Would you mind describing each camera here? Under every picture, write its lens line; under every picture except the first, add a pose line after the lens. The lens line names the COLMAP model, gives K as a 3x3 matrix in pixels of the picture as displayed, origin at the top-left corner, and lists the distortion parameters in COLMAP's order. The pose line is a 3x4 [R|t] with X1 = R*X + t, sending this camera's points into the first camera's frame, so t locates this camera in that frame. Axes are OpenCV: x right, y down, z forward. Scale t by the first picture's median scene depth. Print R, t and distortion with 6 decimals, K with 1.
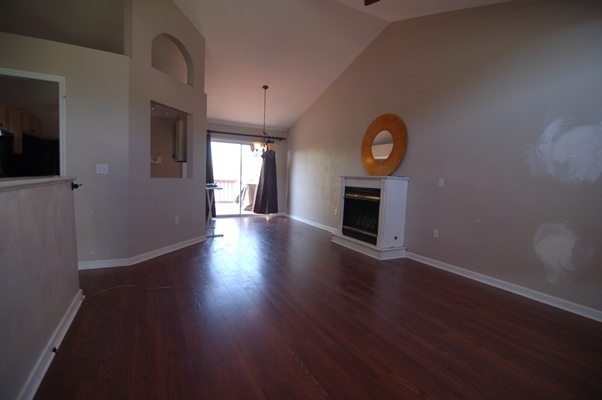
lens RADIAL K [[290.5, 0, 301.7], [0, 290.5, 201.7], [0, 0, 1]] dist [-0.010578, -0.000962]
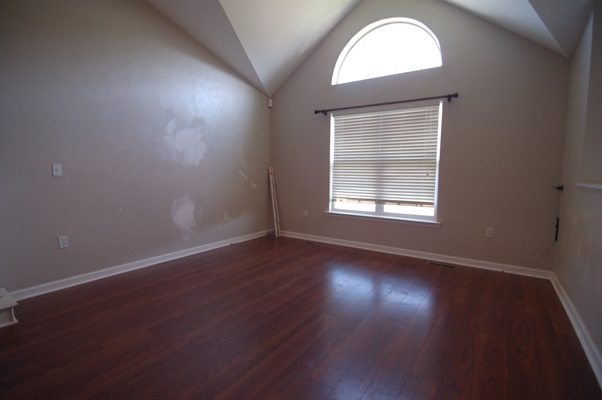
lens RADIAL K [[290.5, 0, 301.7], [0, 290.5, 201.7], [0, 0, 1]] dist [-0.010578, -0.000962]
pose [[-0.470924, -0.138994, 0.871155, -0.482924], [0.045176, 0.982414, 0.181166, -0.103910], [-0.881016, 0.124670, -0.456363, 0.933028]]
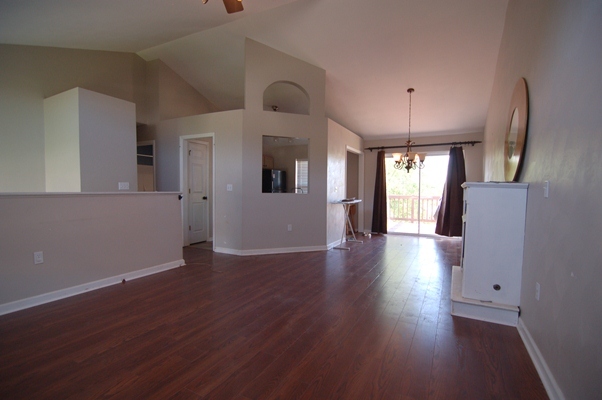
lens RADIAL K [[290.5, 0, 301.7], [0, 290.5, 201.7], [0, 0, 1]] dist [-0.010578, -0.000962]
pose [[0.566322, 0.000754, -0.824183, 0.738562], [-0.056550, 0.997678, -0.037944, -0.002697], [0.822241, 0.068096, 0.565050, 0.435155]]
